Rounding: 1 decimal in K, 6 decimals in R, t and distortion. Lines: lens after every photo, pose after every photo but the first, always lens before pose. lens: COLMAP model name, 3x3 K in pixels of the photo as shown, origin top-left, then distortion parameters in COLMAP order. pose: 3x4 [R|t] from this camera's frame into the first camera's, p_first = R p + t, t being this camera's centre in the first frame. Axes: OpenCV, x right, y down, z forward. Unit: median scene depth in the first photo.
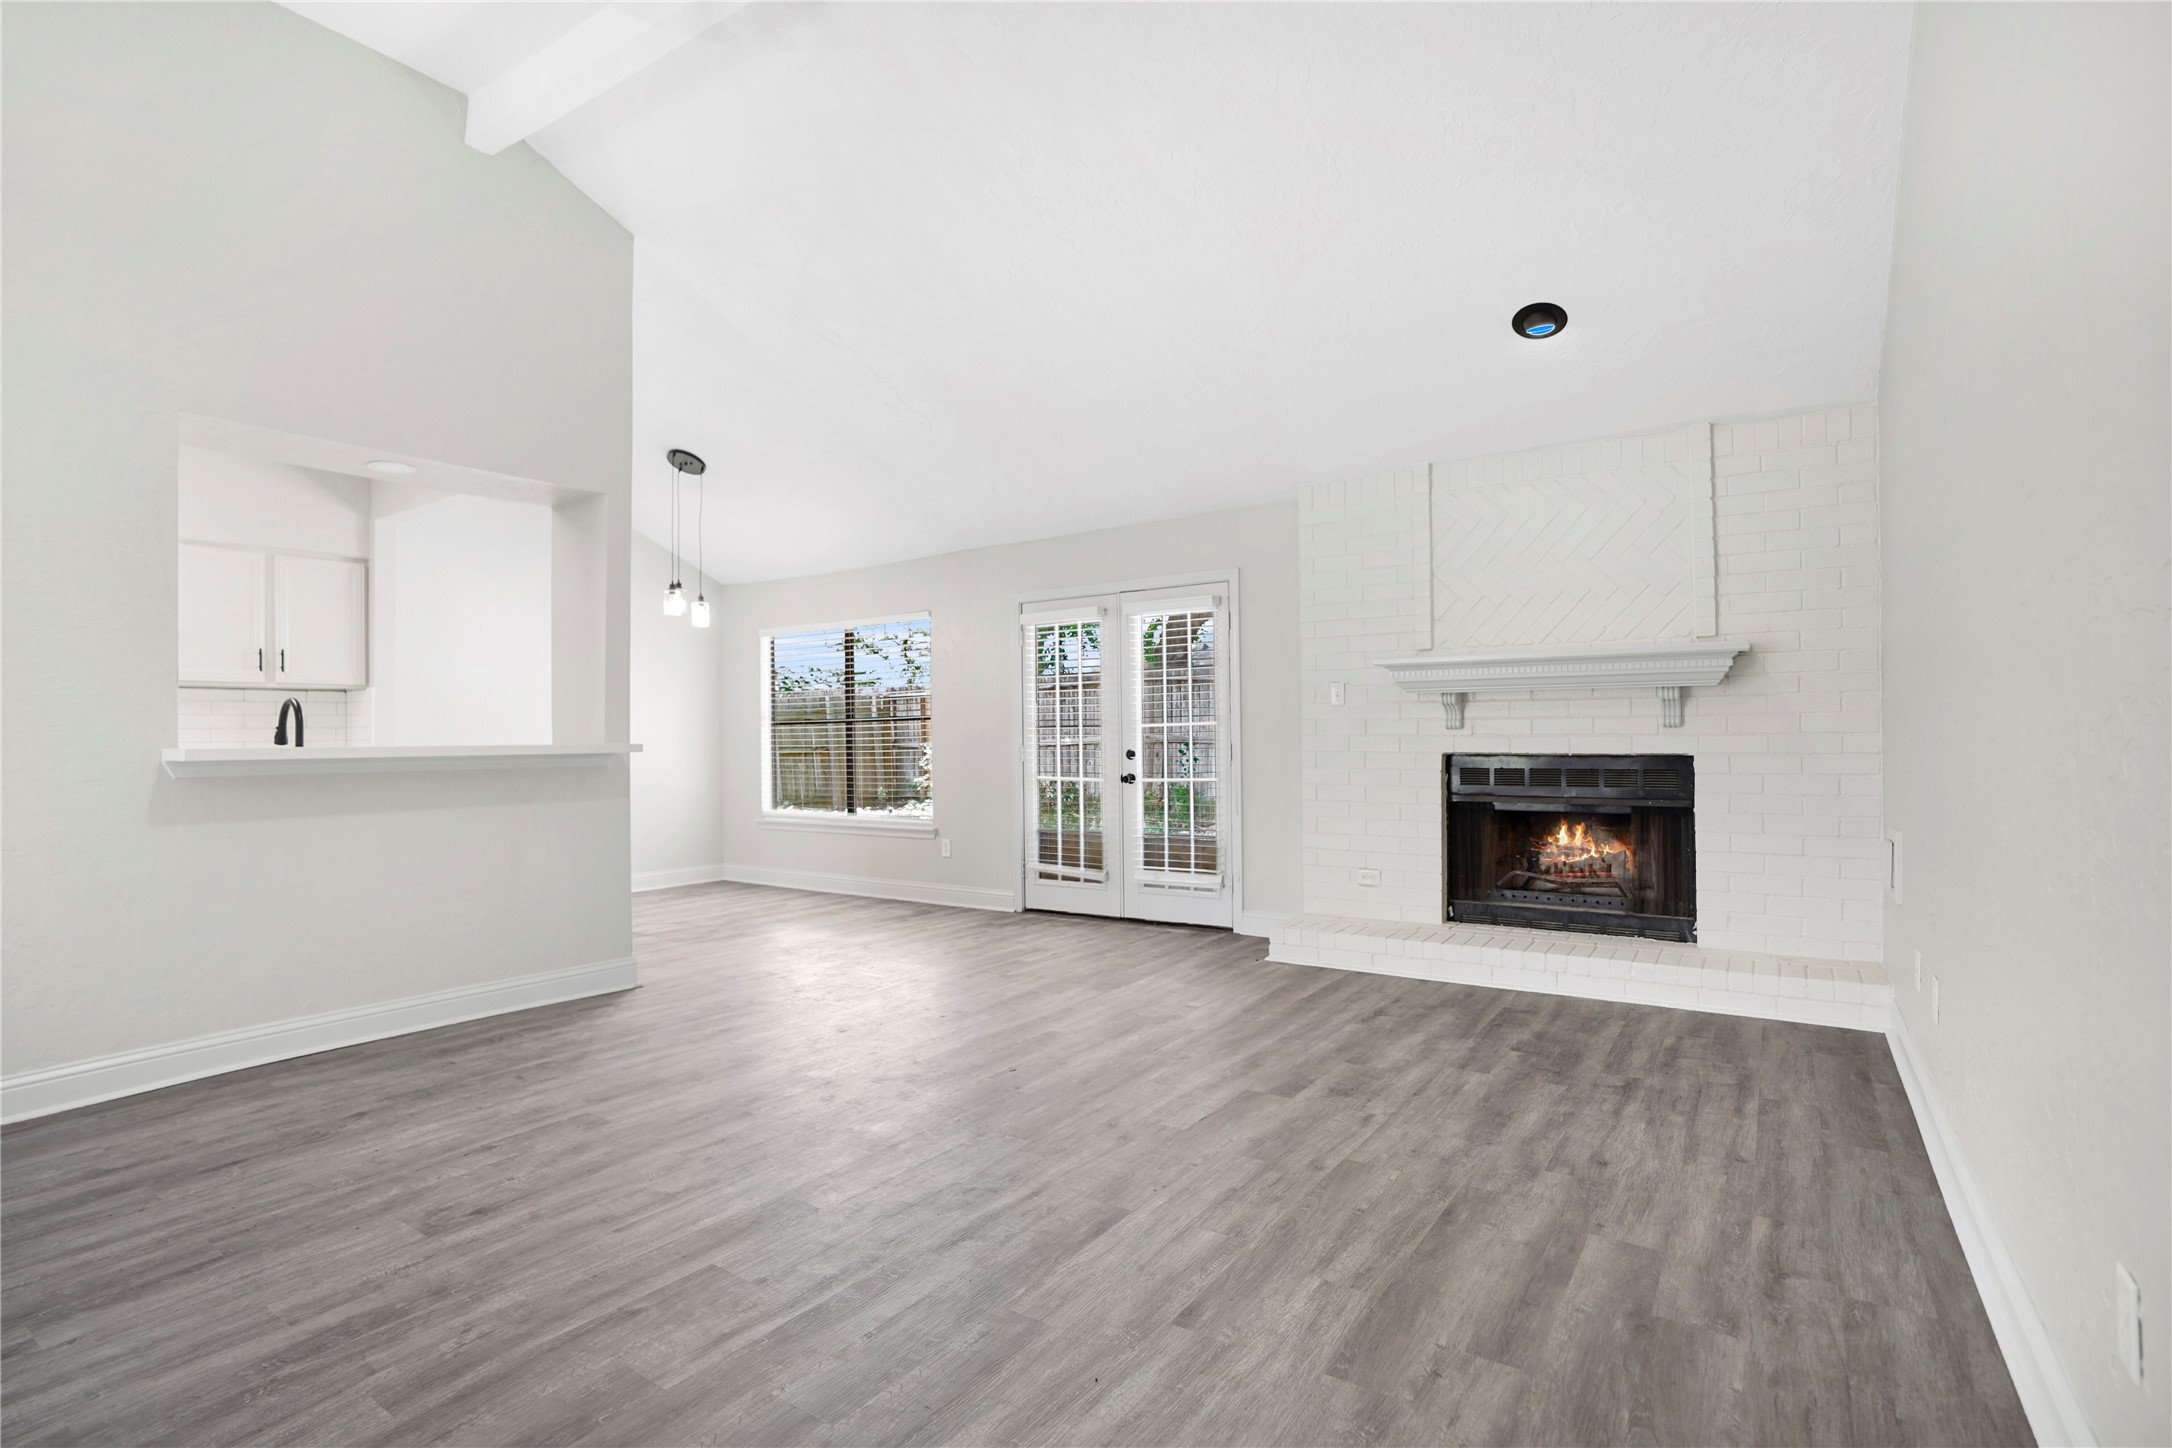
lens RADIAL K [[1045.8, 0, 1068.0], [0, 1045.8, 713.4], [0, 0, 1]] dist [-0.043478, 0.014396]
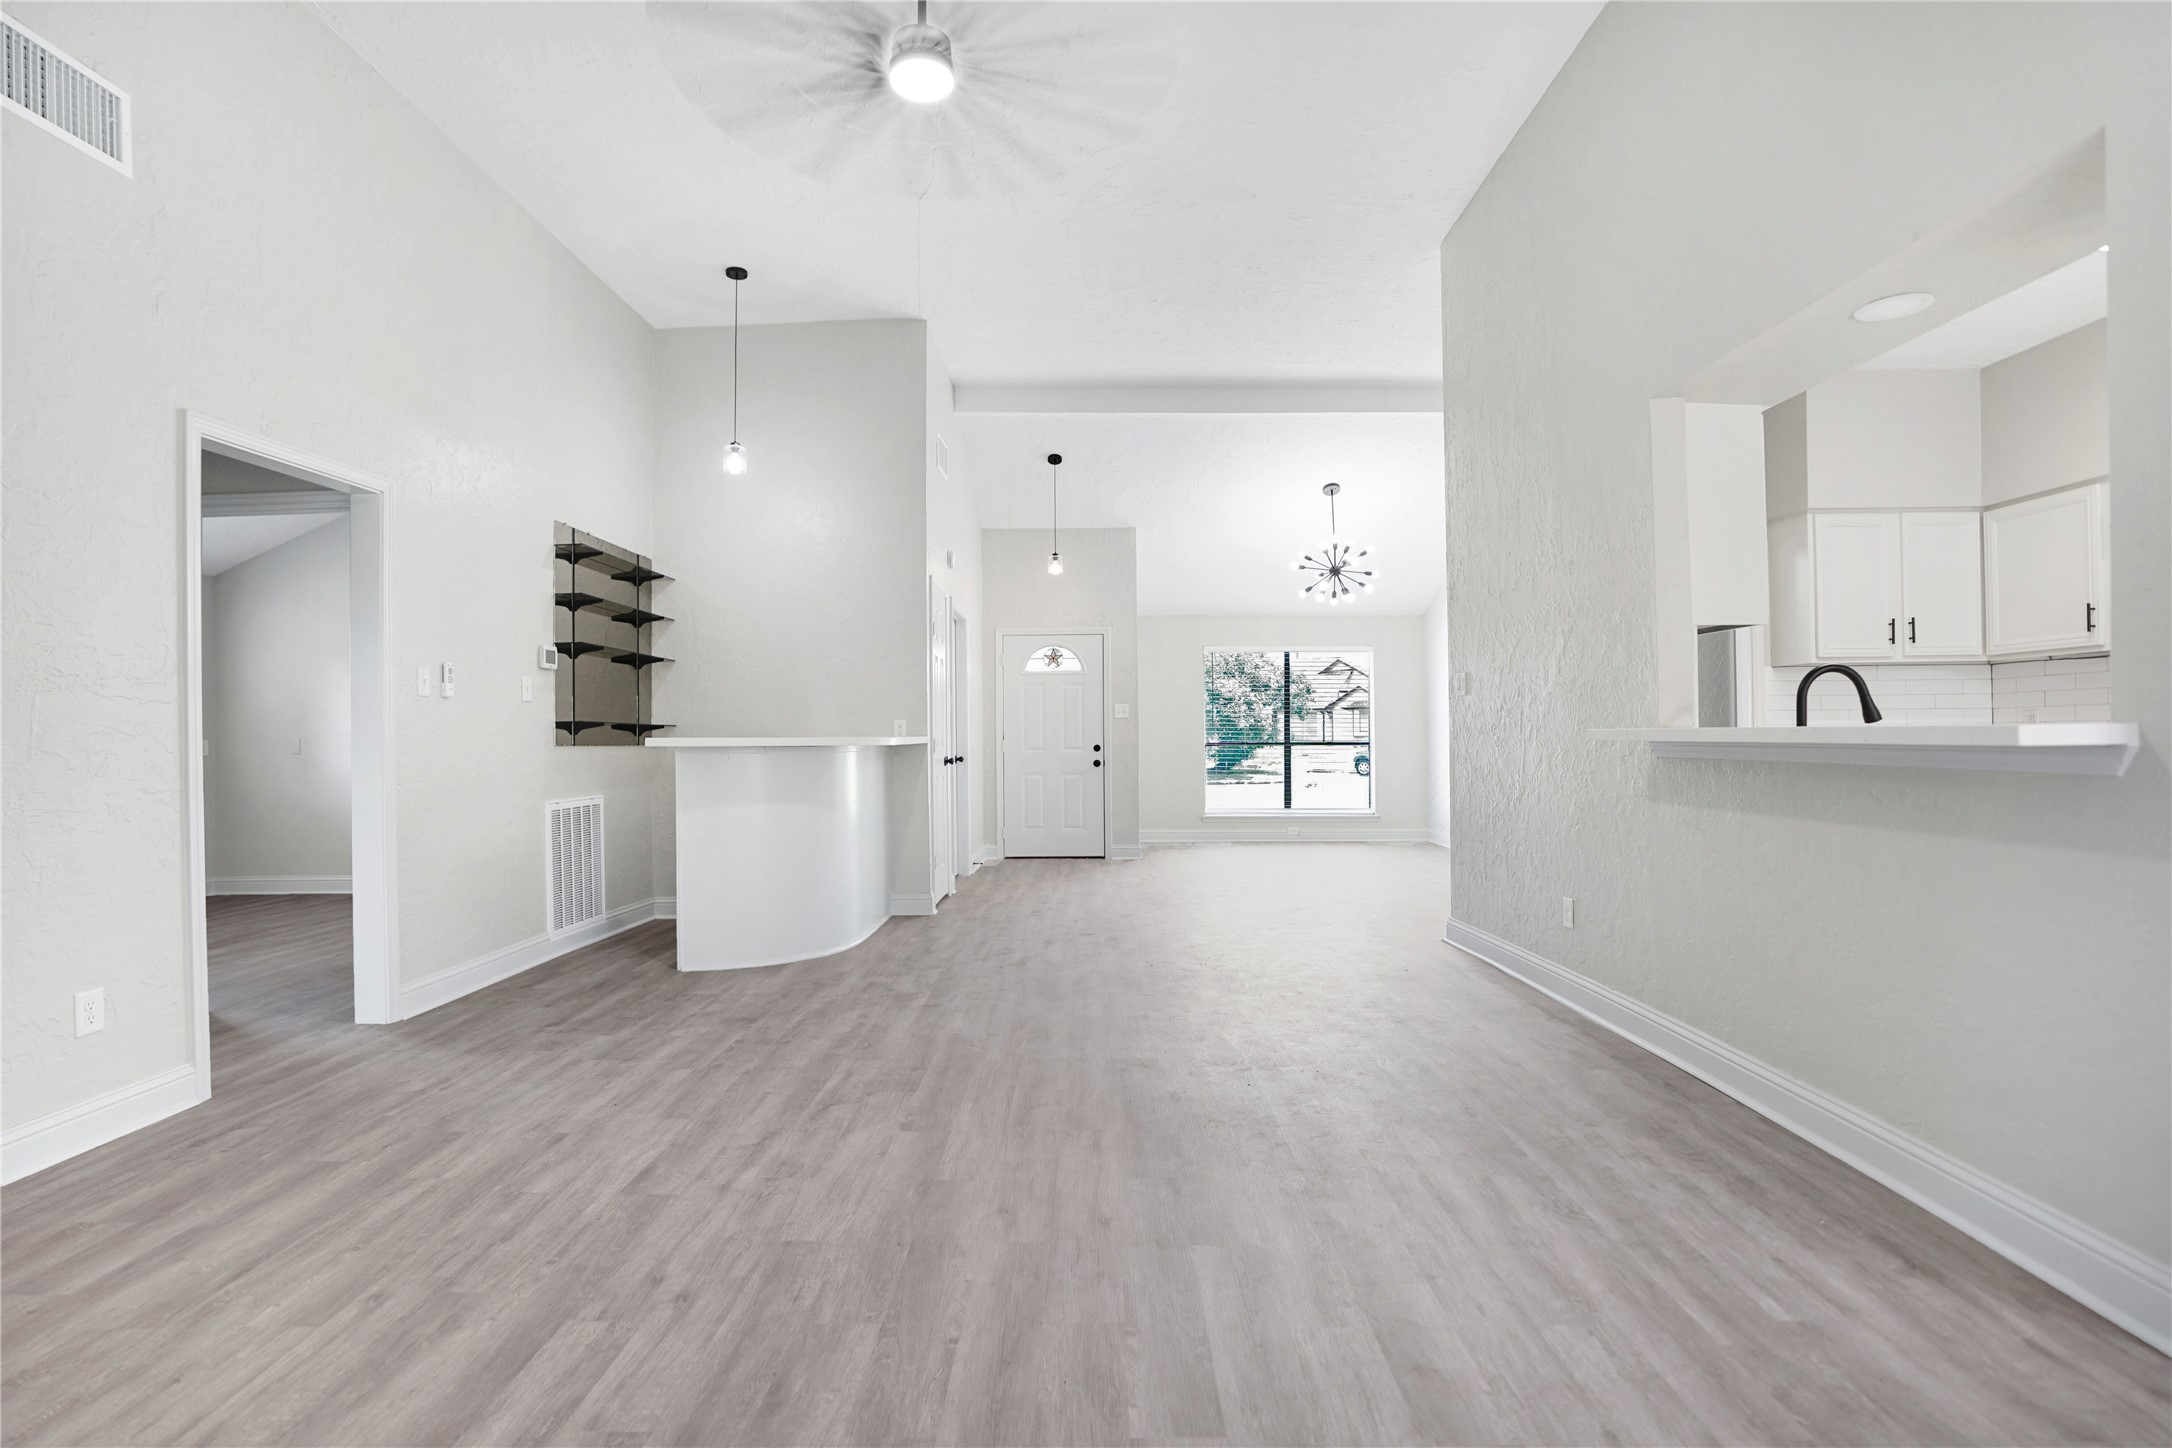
lens RADIAL K [[1013.2, 0, 1087.6], [0, 1013.2, 730.7], [0, 0, 1]] dist [-0.051234, 0.017164]
pose [[-0.826578, 0.017551, -0.562548, 0.105966], [0.033753, 0.999260, -0.018418, 0.023396], [0.561809, -0.034212, -0.826560, 0.990387]]
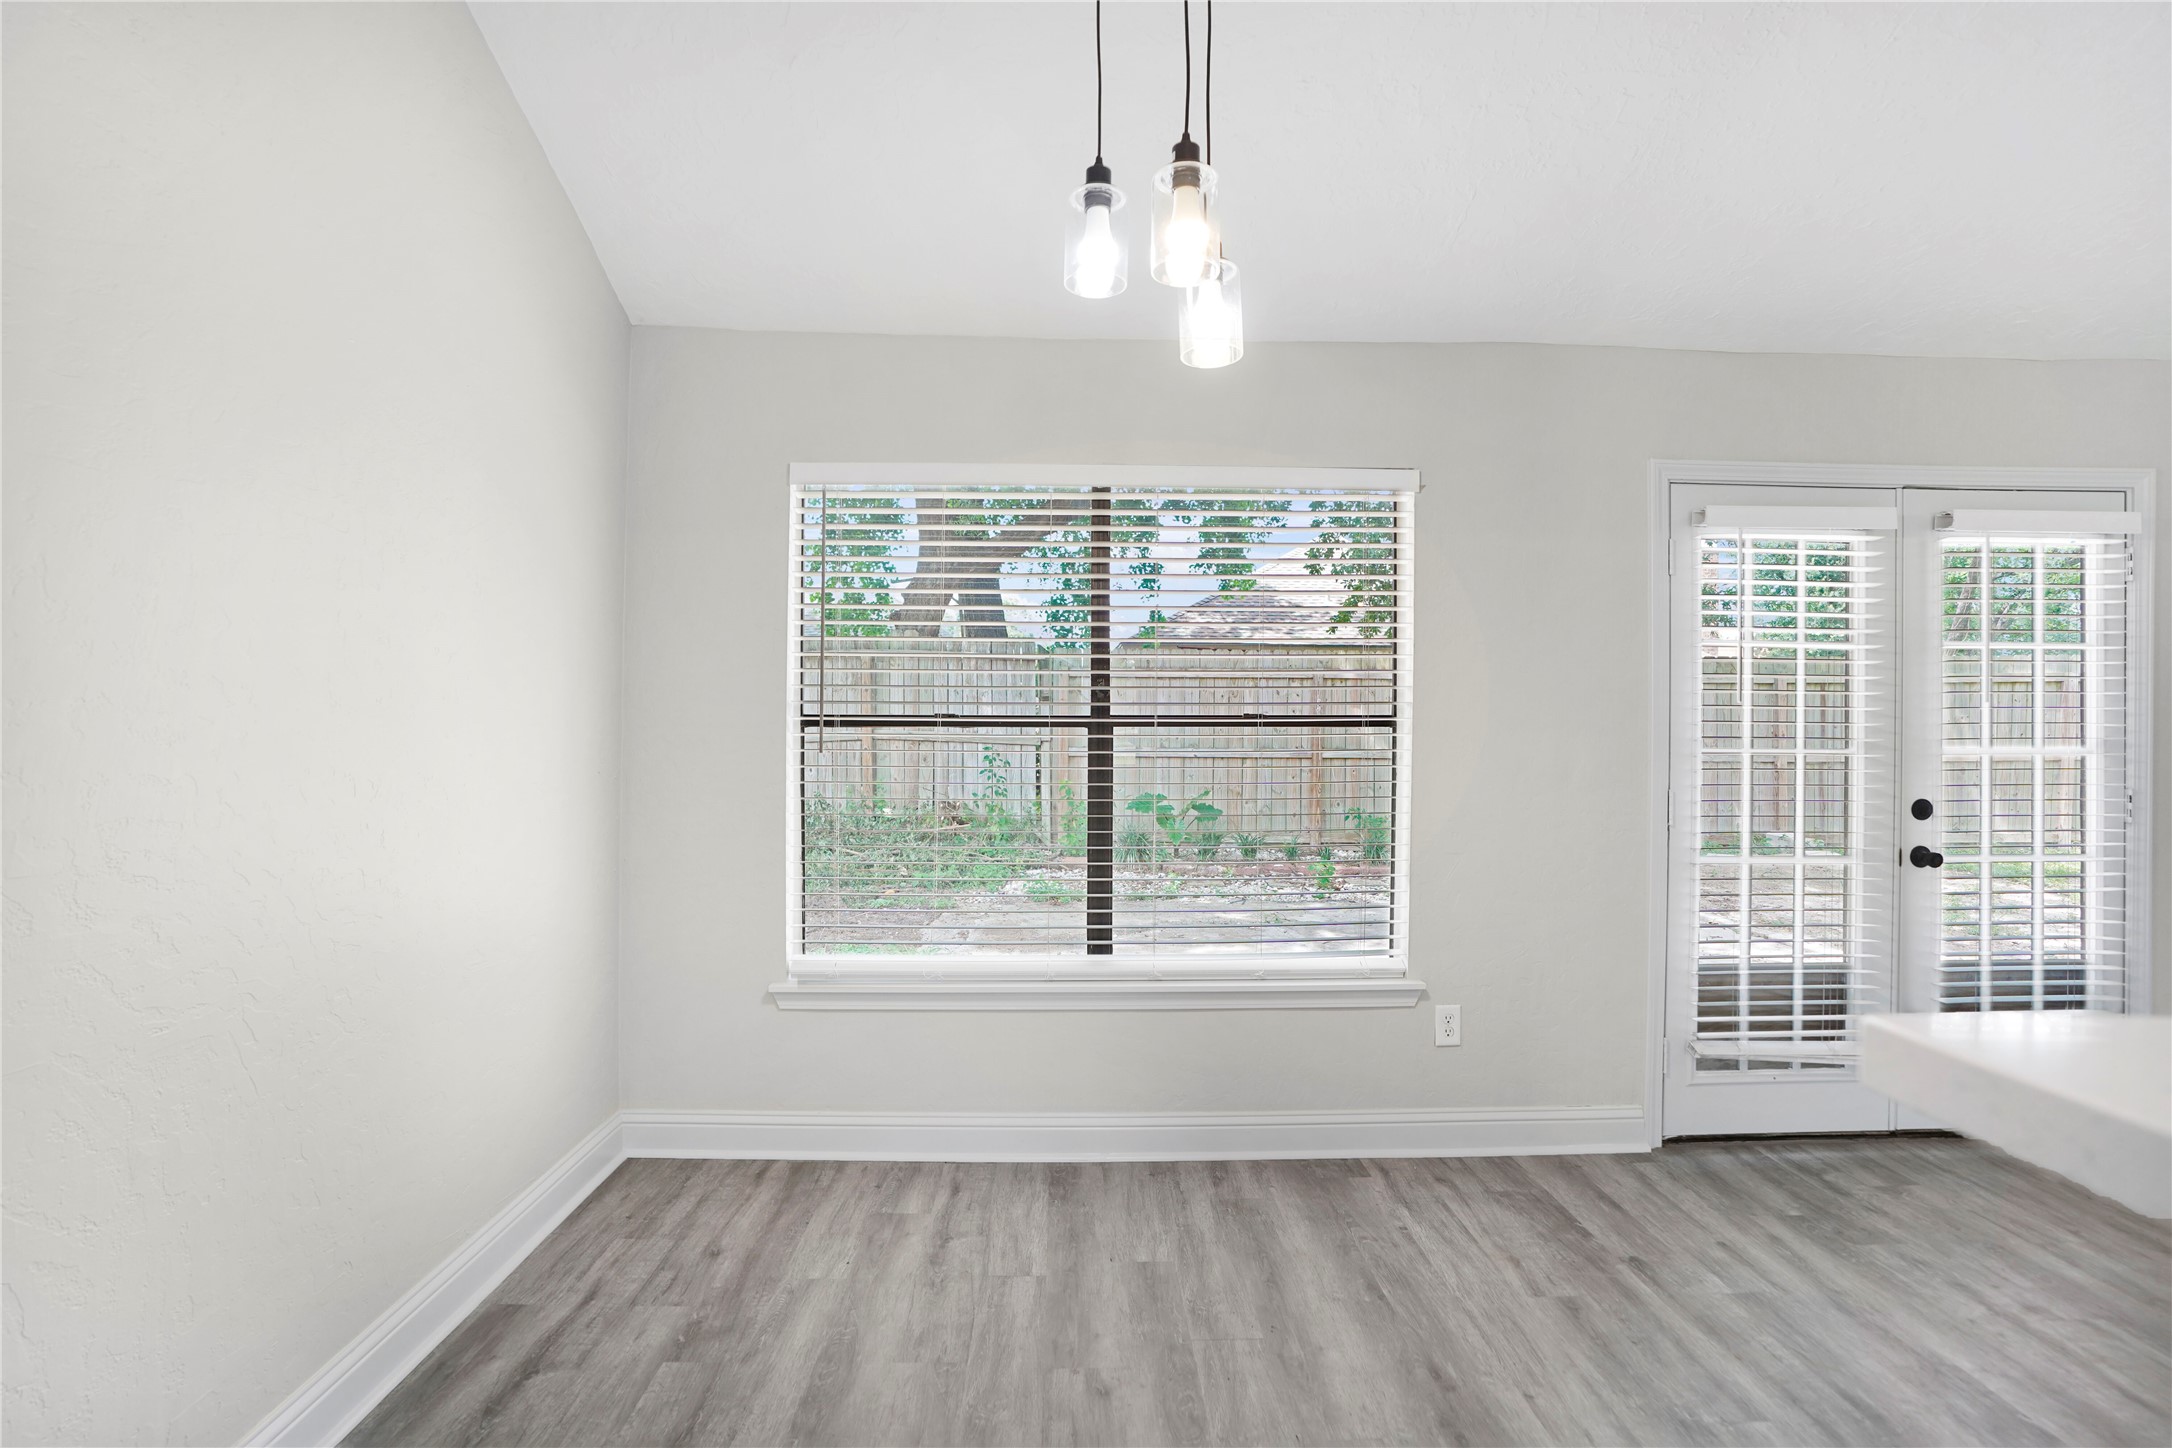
lens RADIAL K [[1013.2, 0, 1080.8], [0, 1013.2, 694.0], [0, 0, 1]] dist [-0.051234, 0.017164]
pose [[0.818544, 0.034437, 0.573410, -0.686776], [-0.031497, 0.999390, -0.015059, 0.004100], [-0.573579, -0.005734, 0.819130, 1.052423]]
